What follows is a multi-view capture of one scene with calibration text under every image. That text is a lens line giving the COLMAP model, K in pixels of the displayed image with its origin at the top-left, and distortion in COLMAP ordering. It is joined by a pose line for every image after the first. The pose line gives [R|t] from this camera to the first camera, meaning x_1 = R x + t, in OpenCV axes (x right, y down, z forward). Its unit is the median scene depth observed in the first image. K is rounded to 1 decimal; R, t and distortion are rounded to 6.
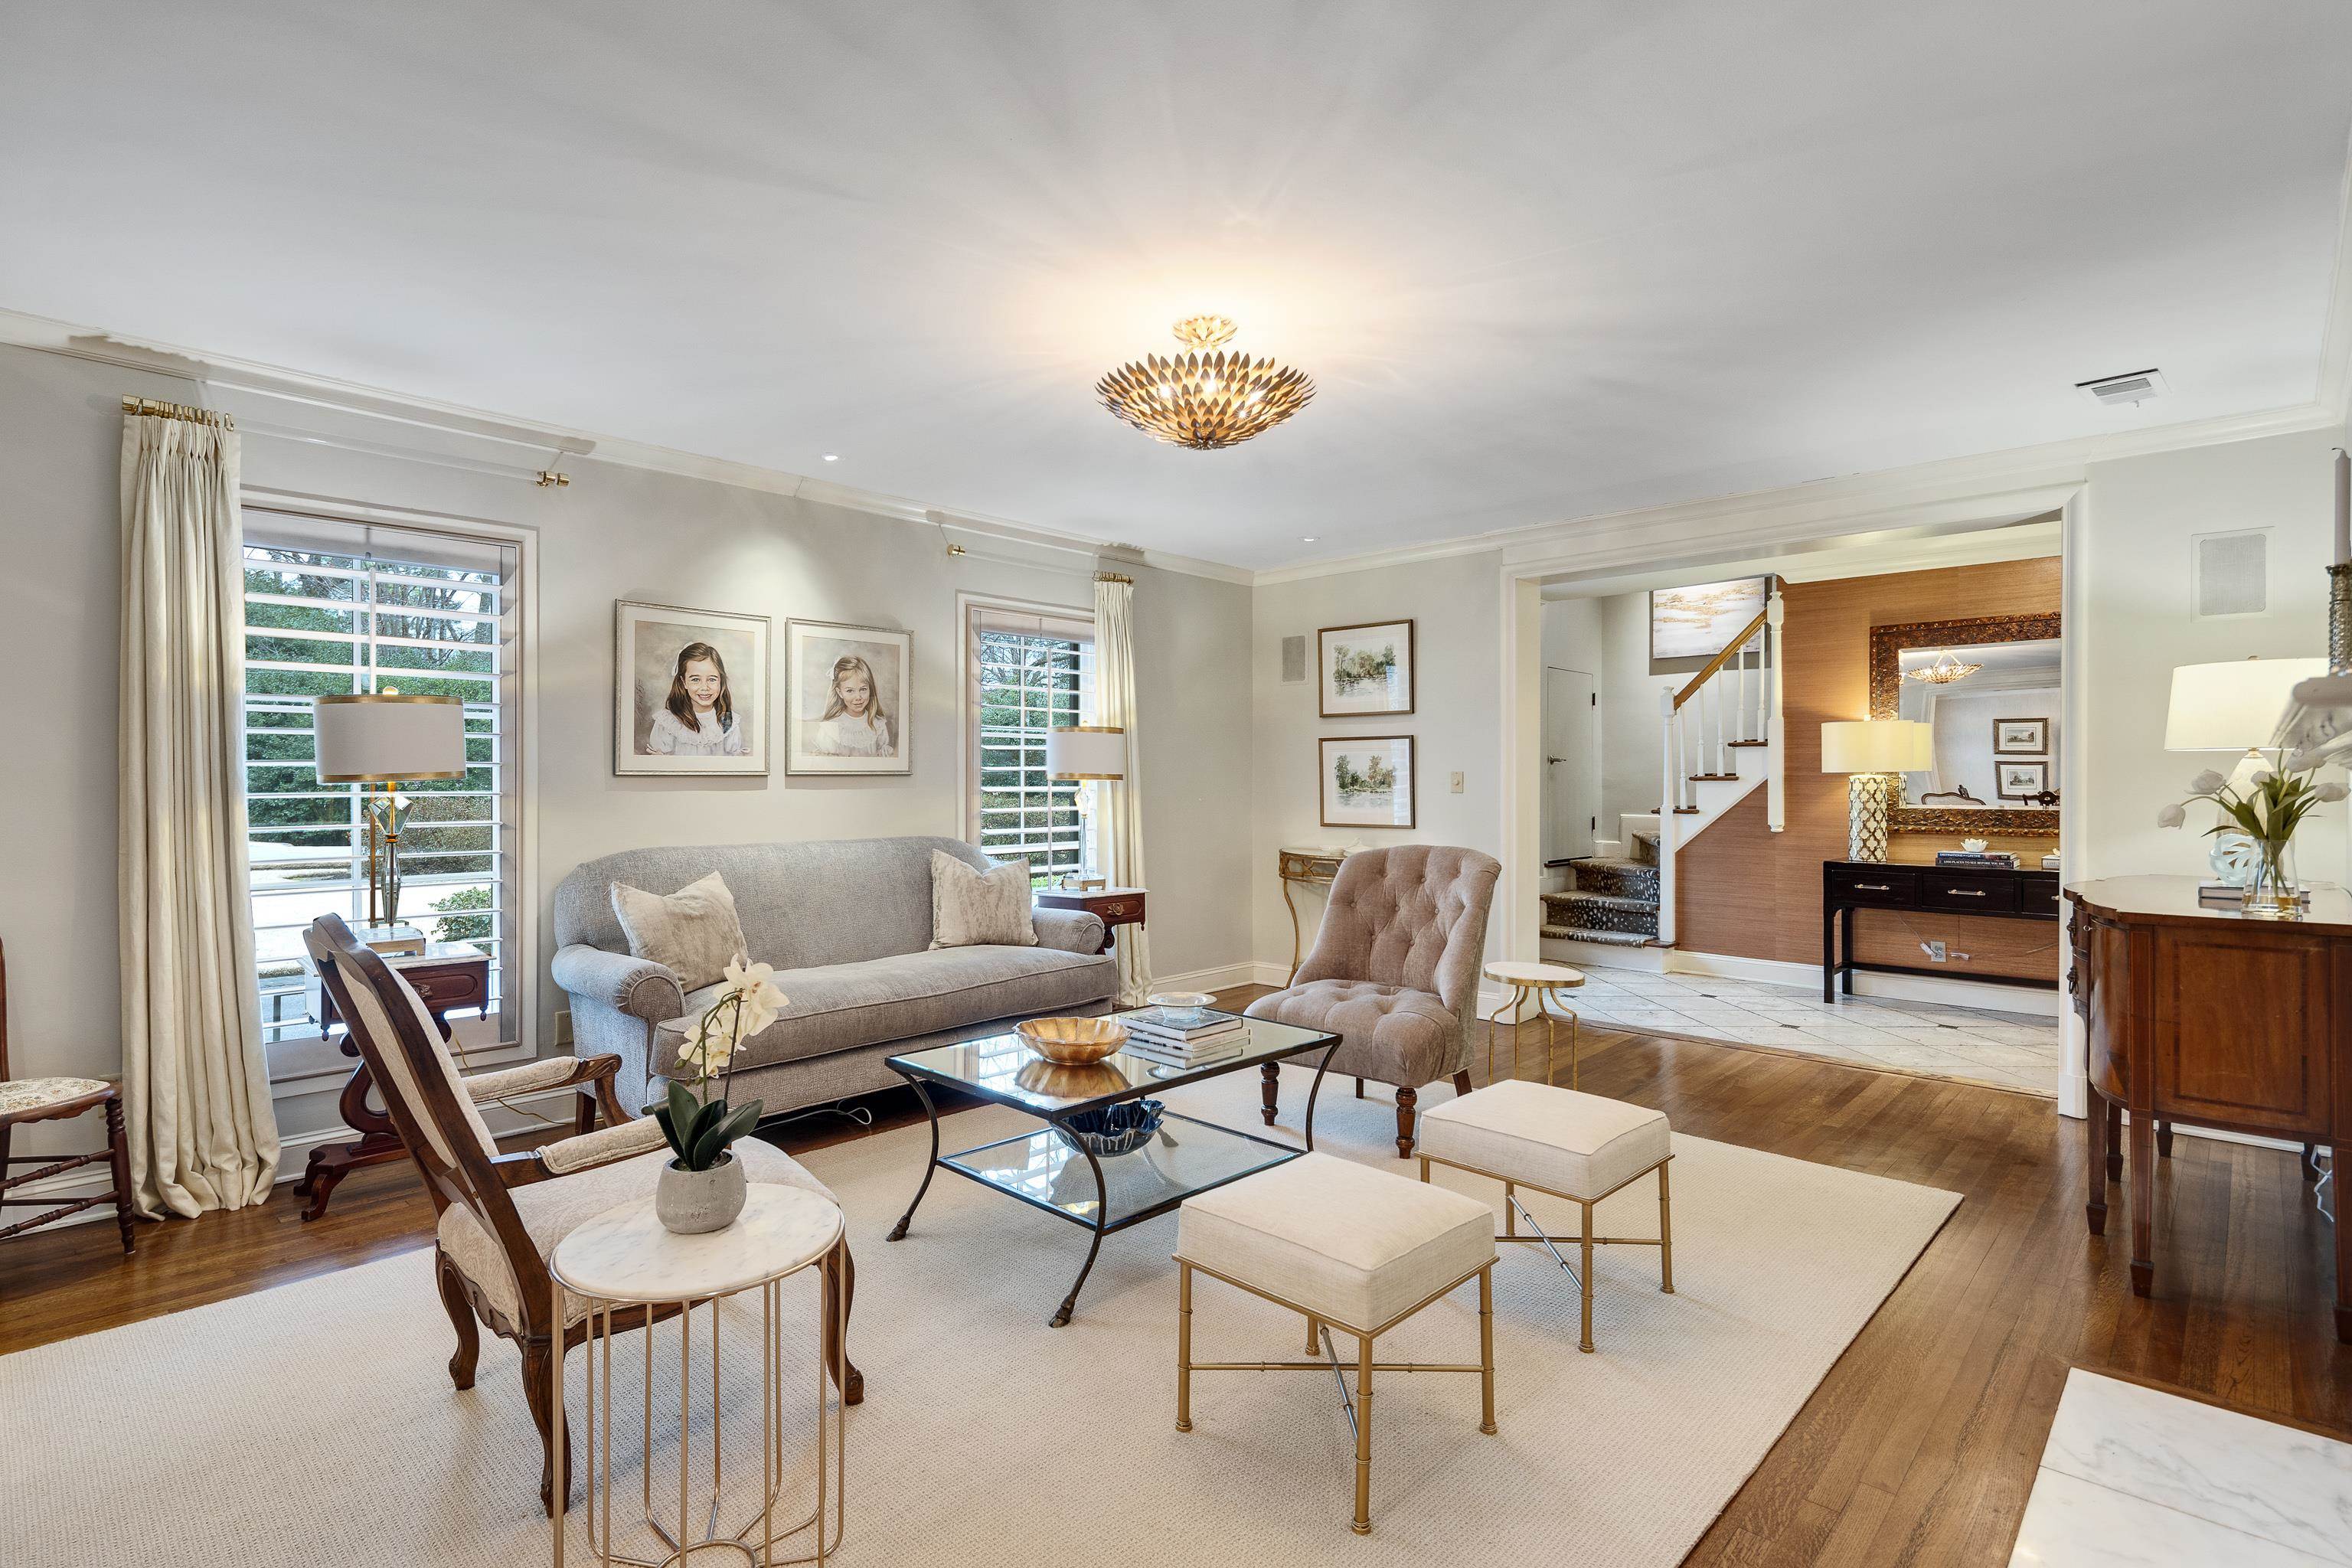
lens RADIAL K [[1155.7, 0, 1176.0], [0, 1155.7, 784.0], [0, 0, 1]] dist [0.001122, 0.000144]
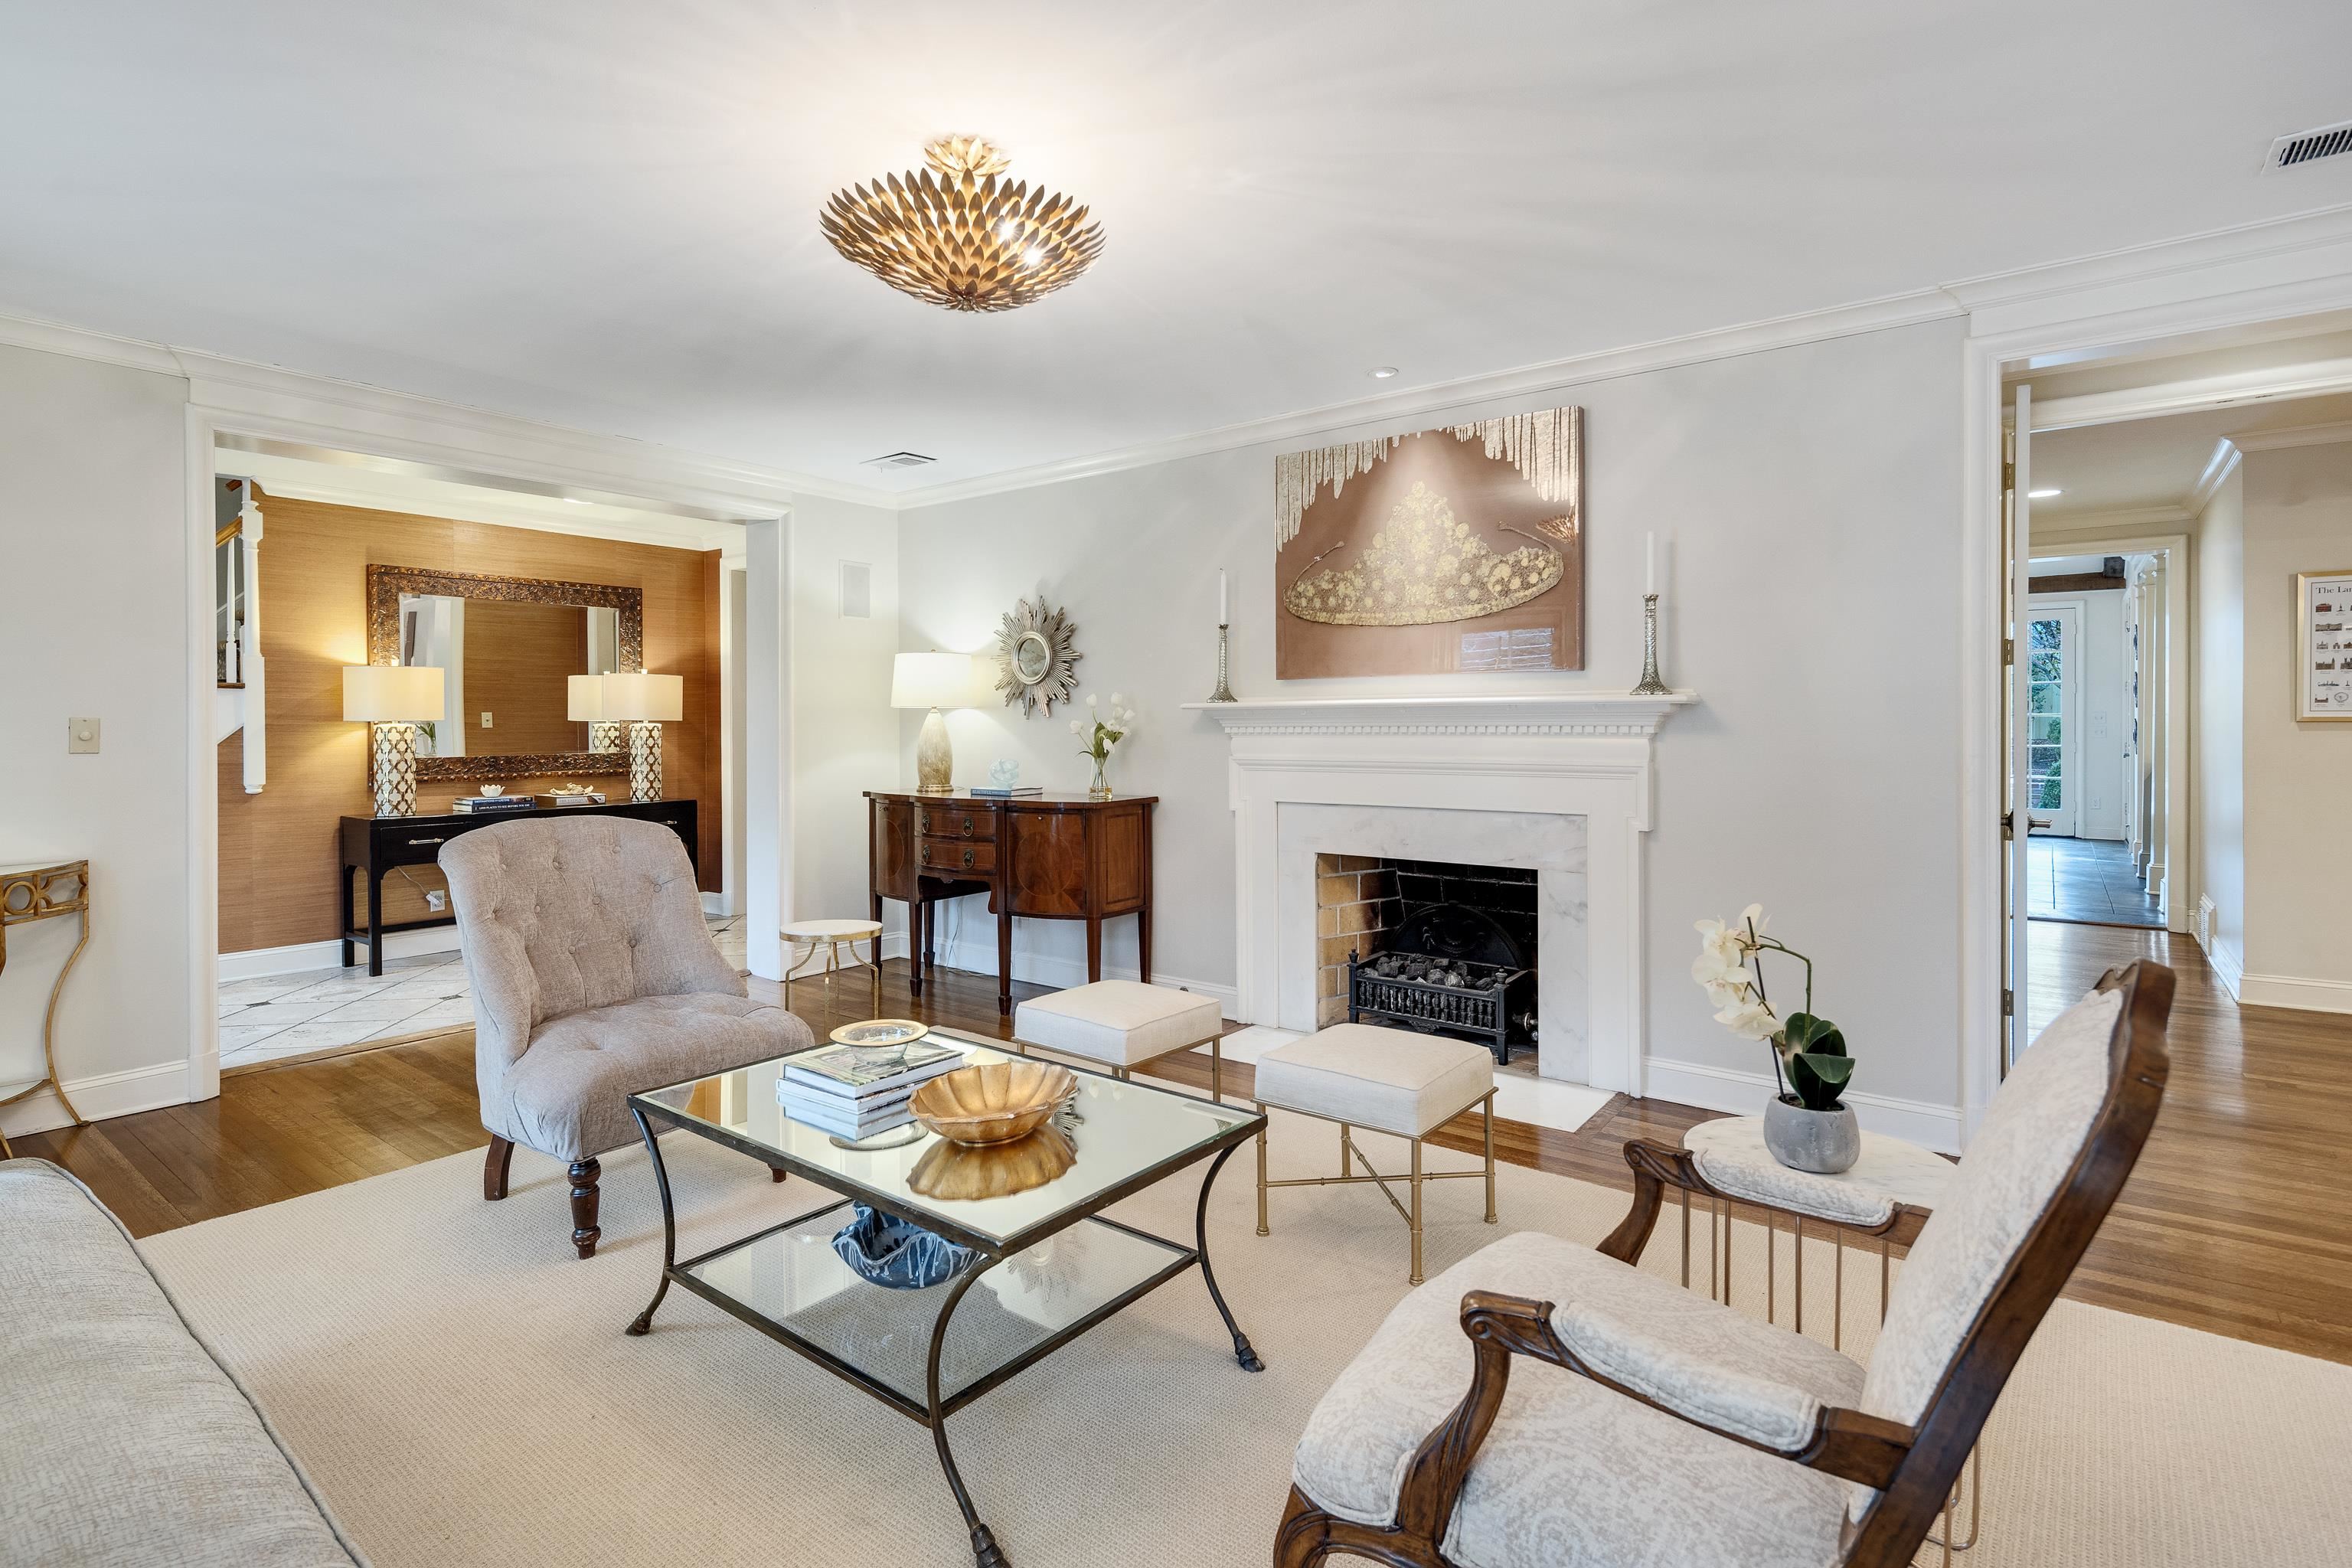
lens RADIAL K [[1142.5, 0, 1174.2], [0, 1142.5, 733.7], [0, 0, 1]] dist [-0.000496, -0.000167]
pose [[-0.094801, -0.002753, 0.995492, -0.370415], [0.008019, 0.999962, 0.003529, 0.001552], [-0.995464, 0.008318, -0.094775, 0.446145]]
